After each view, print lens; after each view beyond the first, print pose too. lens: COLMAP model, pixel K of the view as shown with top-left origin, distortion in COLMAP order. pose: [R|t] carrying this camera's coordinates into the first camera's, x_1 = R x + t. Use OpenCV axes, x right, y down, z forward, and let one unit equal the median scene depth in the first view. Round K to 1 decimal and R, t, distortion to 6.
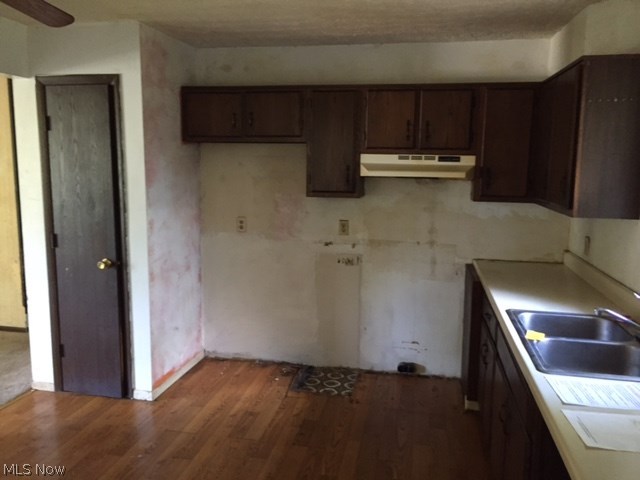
lens RADIAL K [[553.0, 0, 320.0], [0, 553.0, 240.0], [0, 0, 1]] dist [0.095175, -0.186405]
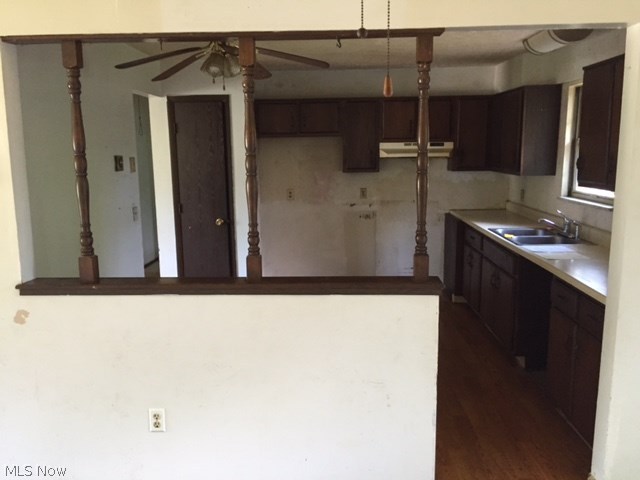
lens RADIAL K [[553.0, 0, 320.0], [0, 553.0, 240.0], [0, 0, 1]] dist [0.095175, -0.186405]
pose [[0.987223, -0.054136, 0.149866, -0.327901], [0.049910, 0.998247, 0.031820, 0.053932], [-0.151326, -0.023934, 0.988194, -0.481899]]
